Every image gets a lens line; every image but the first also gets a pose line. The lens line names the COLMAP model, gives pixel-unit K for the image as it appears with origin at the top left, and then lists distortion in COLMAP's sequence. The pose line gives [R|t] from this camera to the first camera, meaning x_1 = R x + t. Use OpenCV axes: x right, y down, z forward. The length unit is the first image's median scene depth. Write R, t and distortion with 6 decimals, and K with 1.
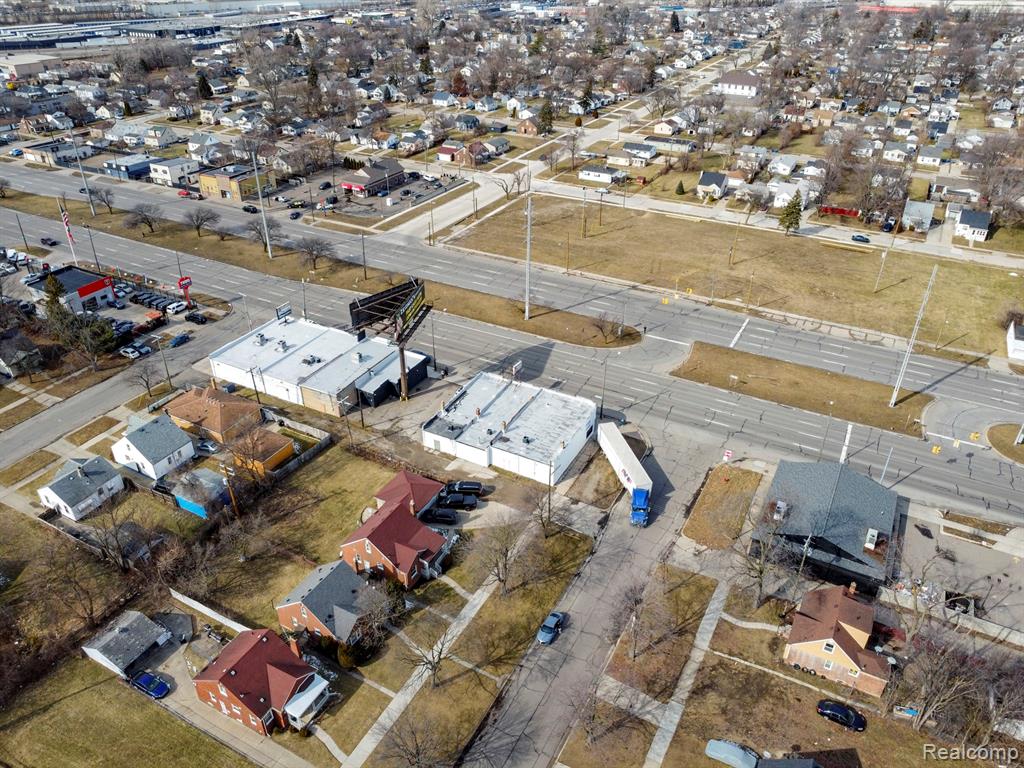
lens RADIAL K [[740.7, 0, 512.0], [0, 740.7, 384.0], [0, 0, 1]] dist [-0.024927, -0.009354]
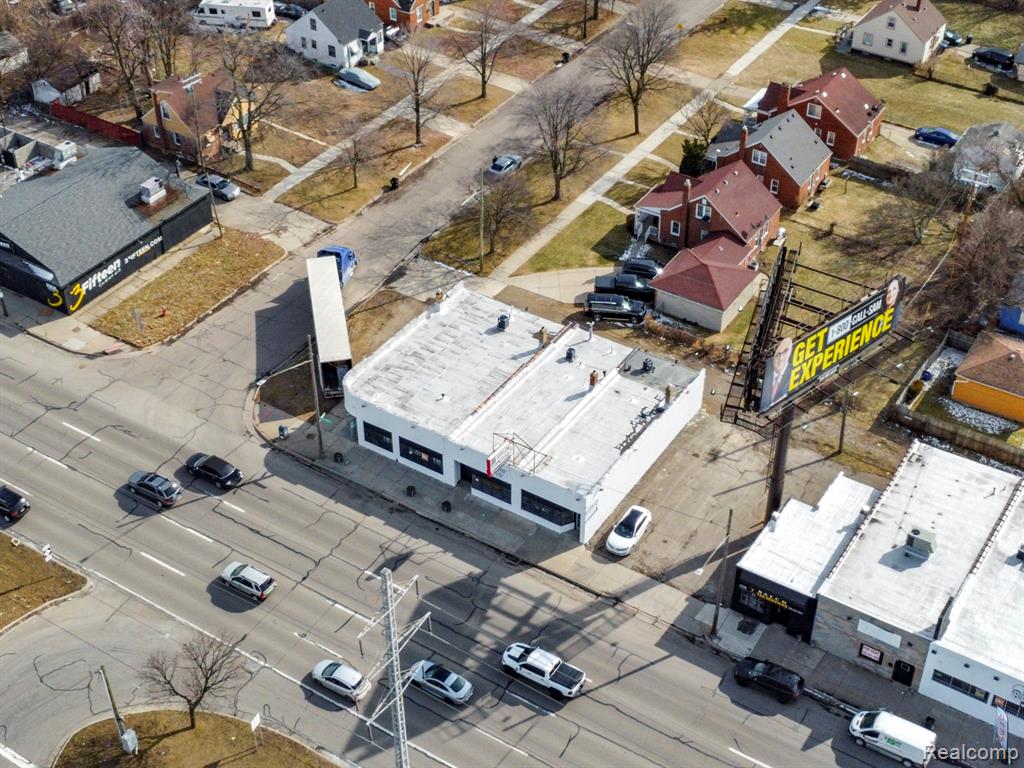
lens RADIAL K [[1479.8, 0, 512.0], [0, 1479.8, 384.0], [0, 0, 1]] dist [-0.034424, 0.059488]
pose [[-0.997297, -0.046966, 0.056497, -0.045709], [0.036746, 0.347038, 0.937131, -0.829229], [-0.063620, 0.936674, -0.344374, 1.286758]]
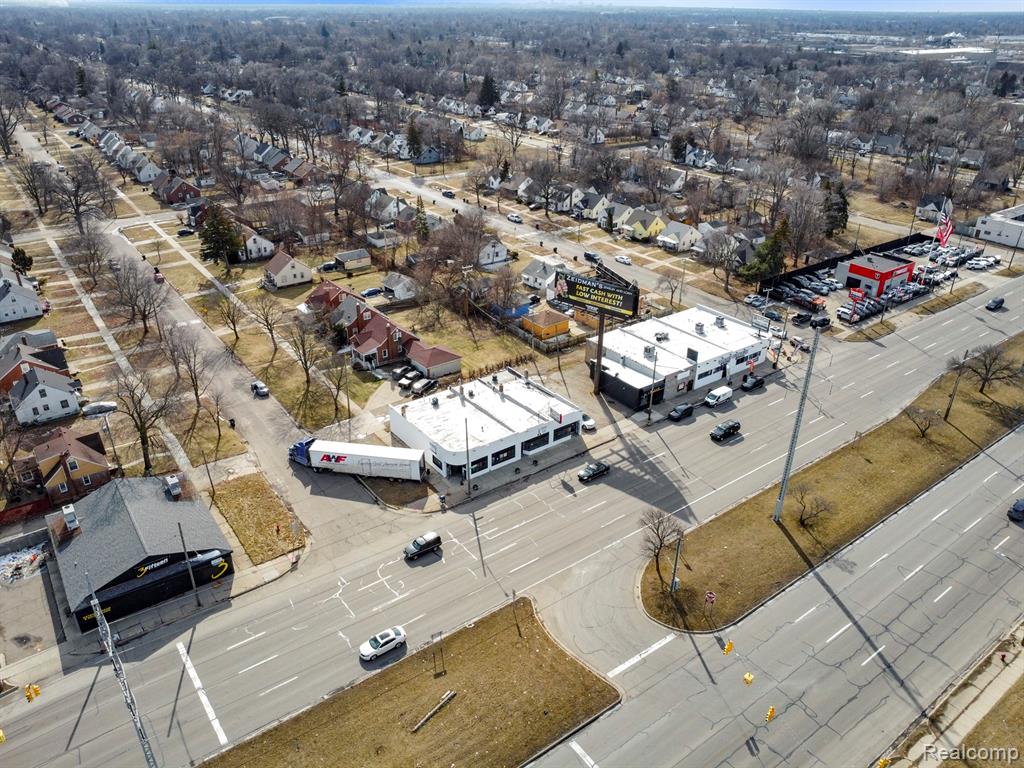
lens RADIAL K [[740.7, 0, 512.0], [0, 740.7, 384.0], [0, 0, 1]] dist [-0.024927, -0.009354]
pose [[-0.424370, 0.413647, -0.805485, 0.689519], [-0.481613, 0.650184, 0.587631, -0.514371], [0.766785, 0.637305, -0.076701, 1.040179]]
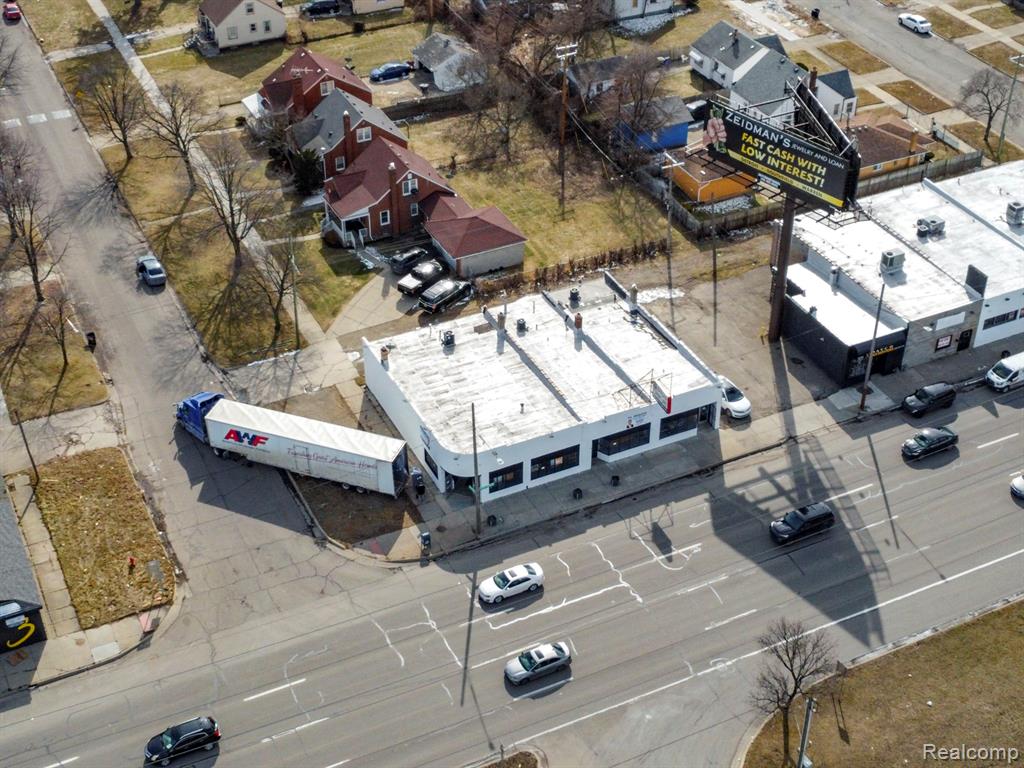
lens RADIAL K [[1479.8, 0, 512.0], [0, 1479.8, 384.0], [0, 0, 1]] dist [-0.034424, 0.059488]
pose [[-0.584718, 0.482297, -0.652299, 0.627269], [-0.422323, 0.505556, 0.752367, -0.647665], [0.692638, 0.715404, -0.091923, 1.050224]]
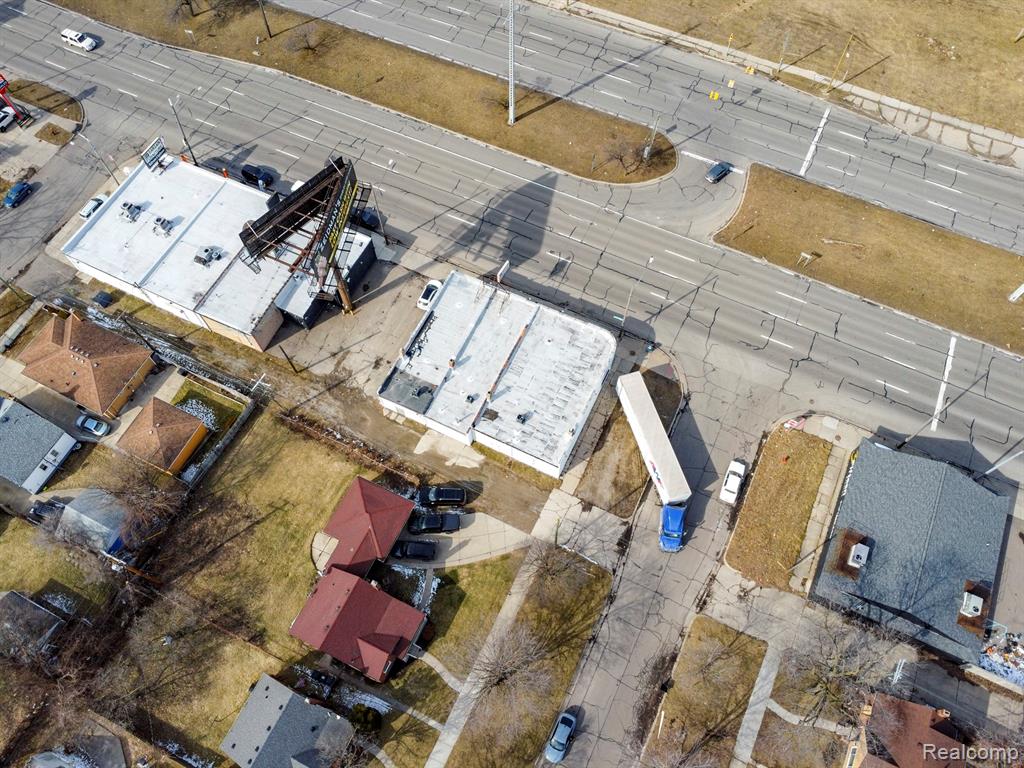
lens RADIAL K [[740.7, 0, 512.0], [0, 740.7, 384.0], [0, 0, 1]] dist [-0.024927, -0.009354]
pose [[0.999033, -0.042512, 0.011247, 0.003061], [0.030310, 0.851006, 0.524280, -0.308416], [-0.031859, -0.523432, 0.851471, 0.361750]]
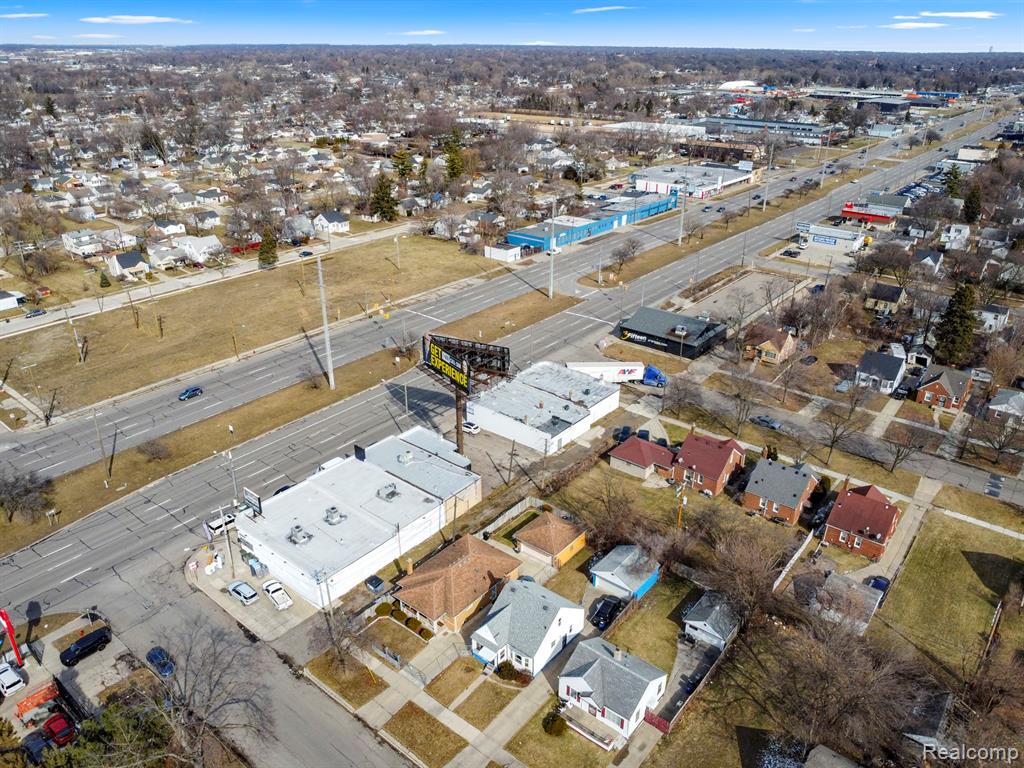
lens RADIAL K [[740.7, 0, 512.0], [0, 740.7, 384.0], [0, 0, 1]] dist [-0.024927, -0.009354]
pose [[0.188314, -0.415214, 0.890020, -0.963553], [0.509124, 0.816228, 0.273066, -0.292973], [-0.839840, 0.401708, 0.365102, 0.605747]]
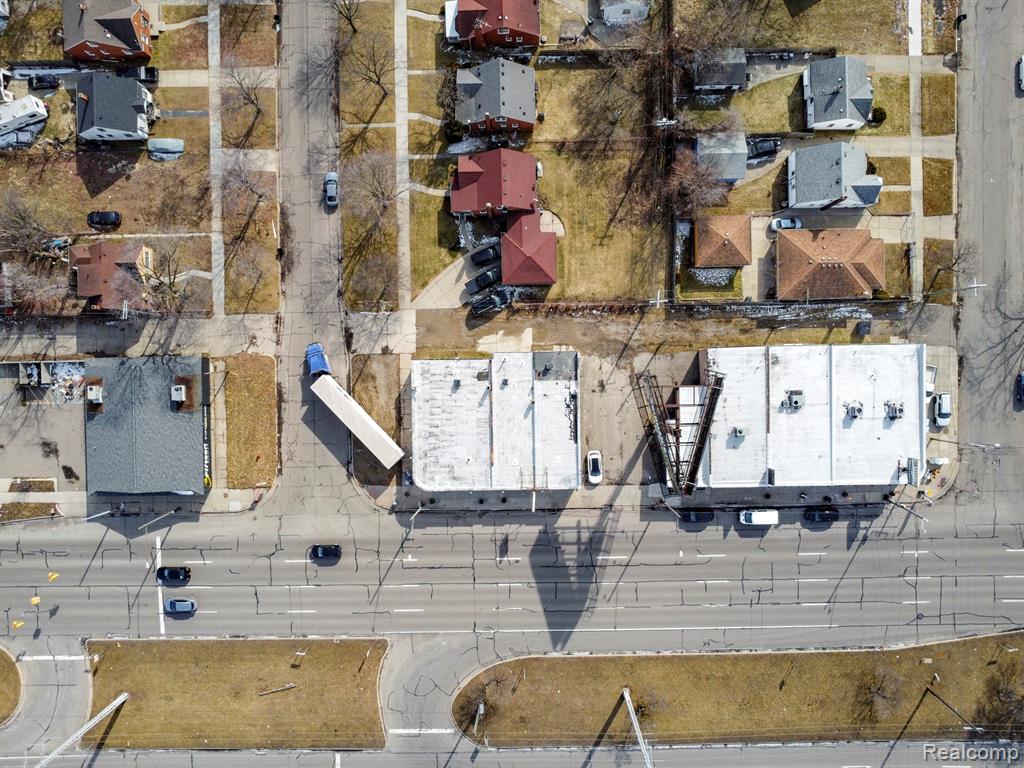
lens RADIAL K [[740.7, 0, 512.0], [0, 740.7, 384.0], [0, 0, 1]] dist [-0.024927, -0.009354]
pose [[-0.872375, 0.488602, 0.015163, -0.046131], [-0.250929, -0.474210, 0.843895, -0.627872], [0.419520, 0.732388, 0.536293, 0.507069]]
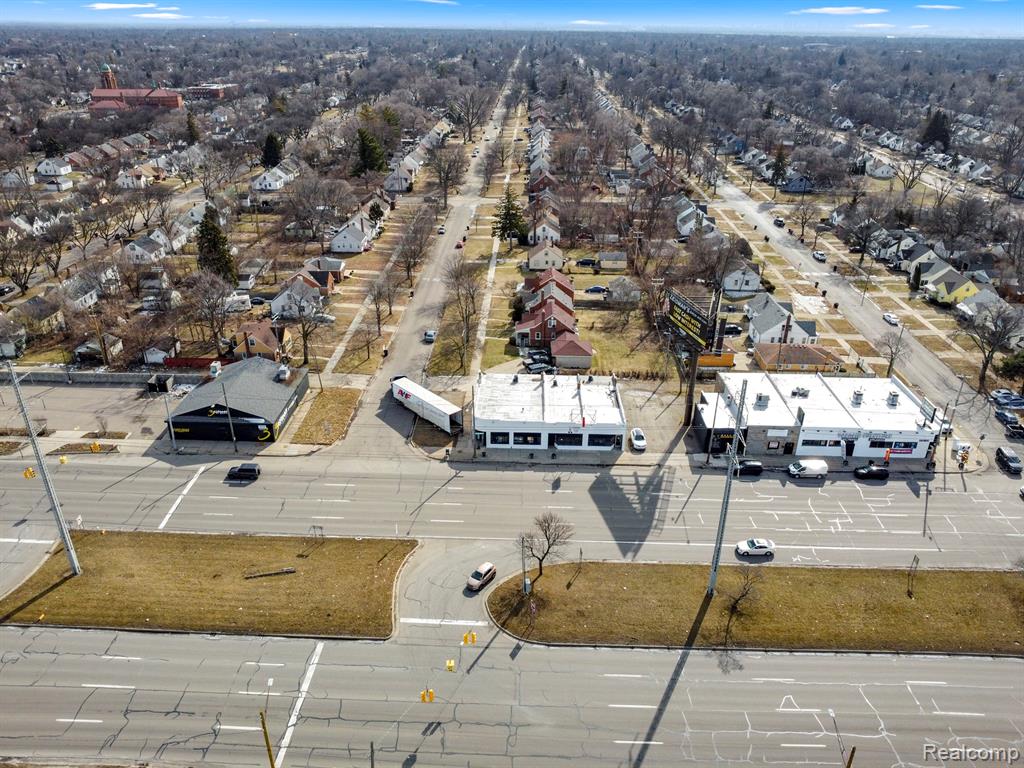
lens RADIAL K [[740.7, 0, 512.0], [0, 740.7, 384.0], [0, 0, 1]] dist [-0.024927, -0.009354]
pose [[-0.892281, 0.190884, -0.409143, 0.421858], [-0.244639, 0.557236, 0.793498, -0.699350], [0.379455, 0.808116, -0.450514, 1.356923]]
